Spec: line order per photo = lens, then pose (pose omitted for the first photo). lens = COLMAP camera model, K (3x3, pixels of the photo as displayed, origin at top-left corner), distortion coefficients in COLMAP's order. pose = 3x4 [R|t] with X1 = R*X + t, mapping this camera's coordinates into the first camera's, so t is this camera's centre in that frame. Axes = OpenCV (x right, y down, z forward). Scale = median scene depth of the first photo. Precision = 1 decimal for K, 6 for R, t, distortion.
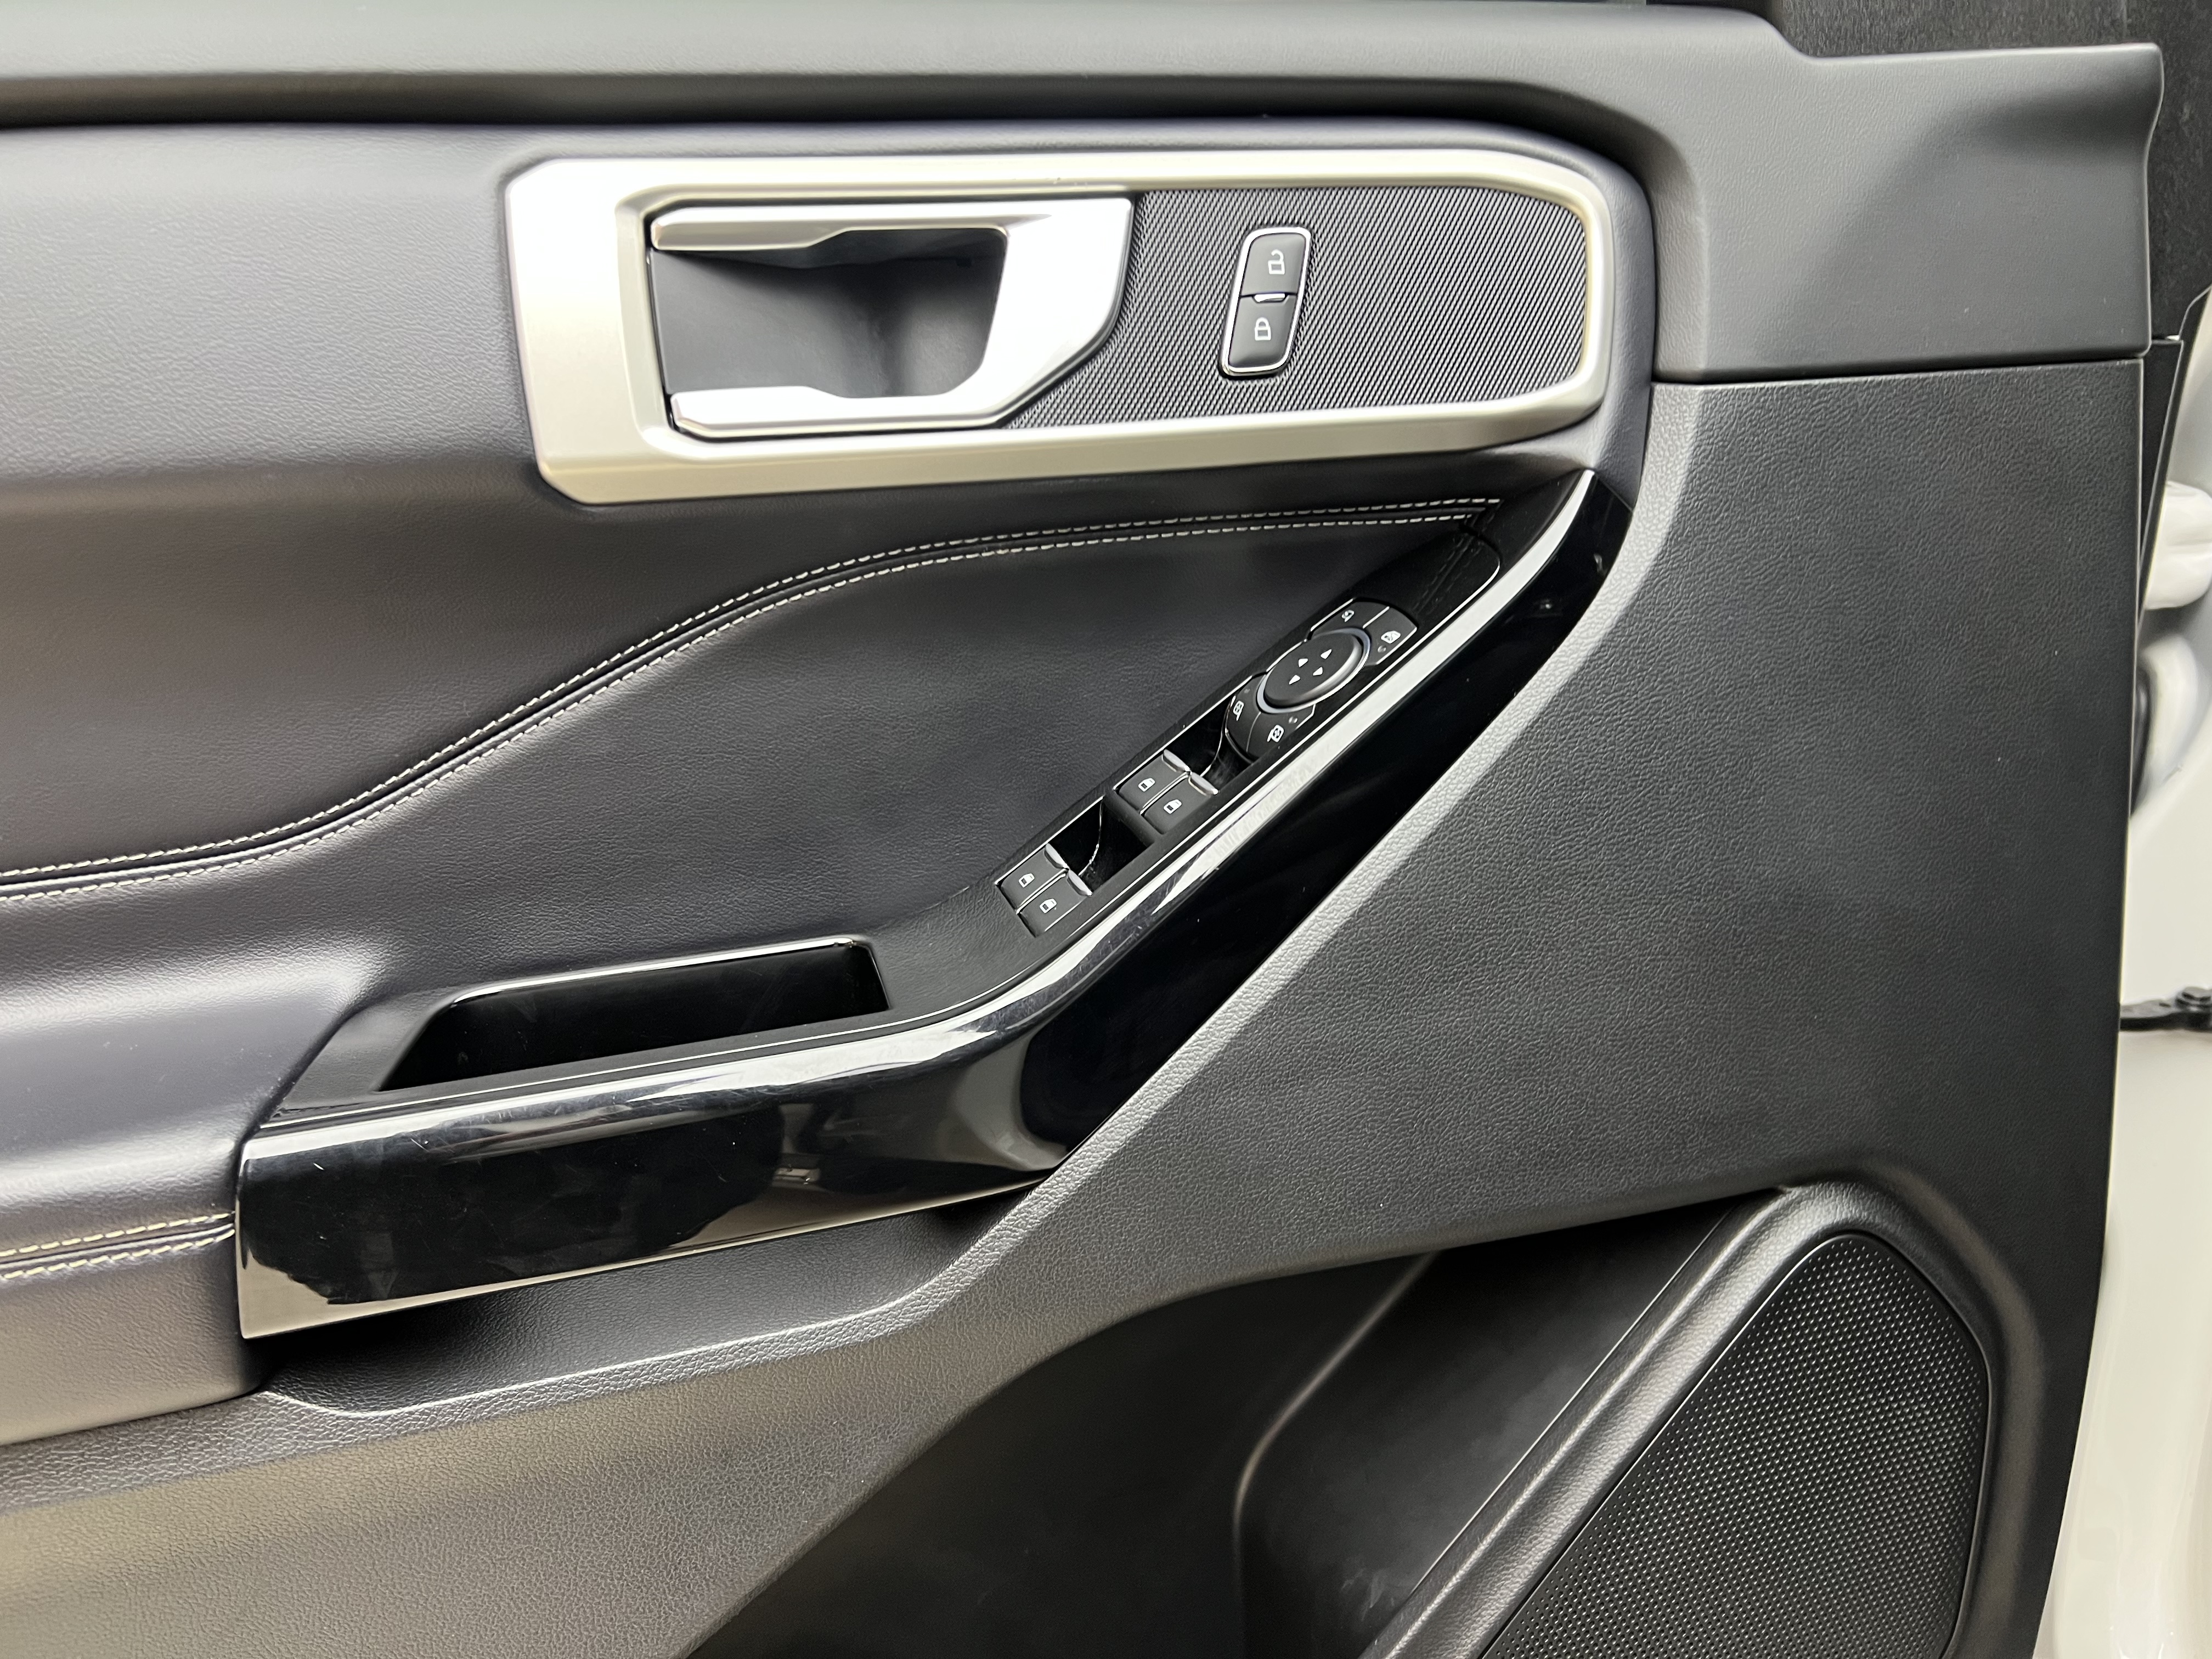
lens RADIAL K [[1668.8, 0, 1099.1], [0, 1668.8, 844.3], [0, 0, 1]] dist [0.042125, -0.058980]
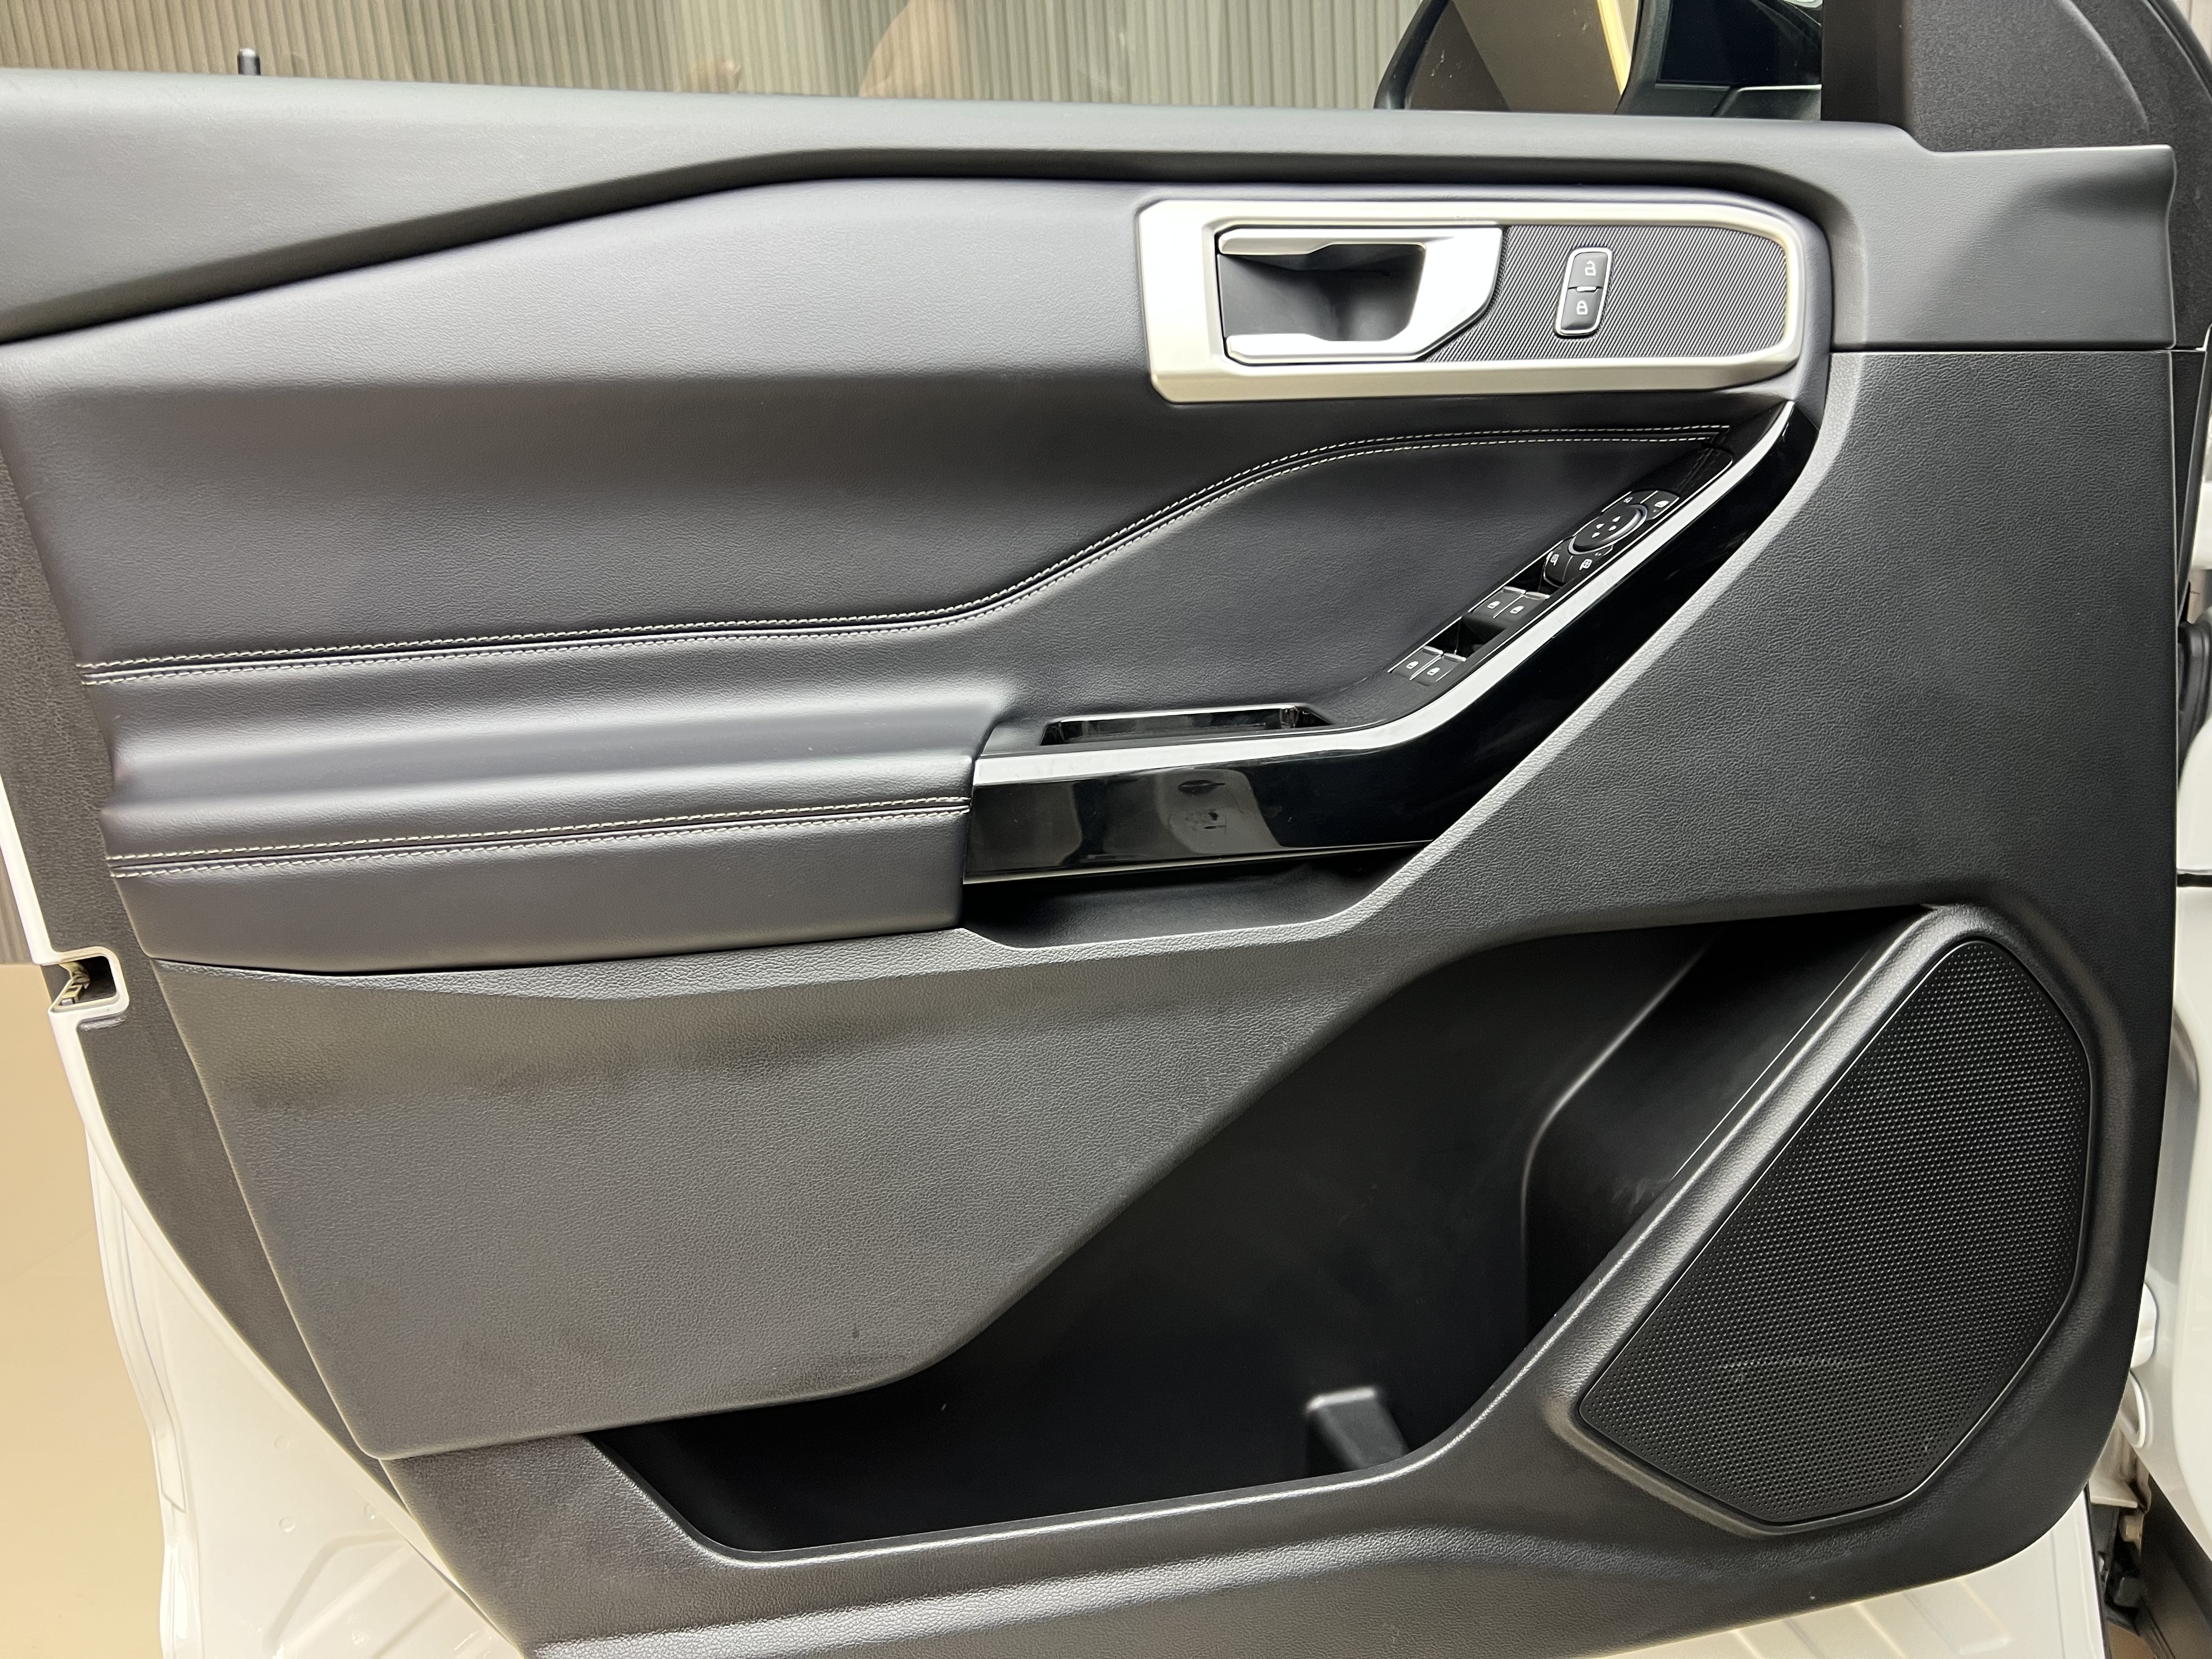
lens RADIAL K [[1668.8, 0, 1112.8], [0, 1668.8, 814.9], [0, 0, 1]] dist [0.042125, -0.058980]
pose [[0.997468, 0.023405, -0.067156, -0.218110], [-0.030756, 0.993387, -0.110615, 0.345120], [0.064123, 0.112400, 0.991592, -0.531399]]
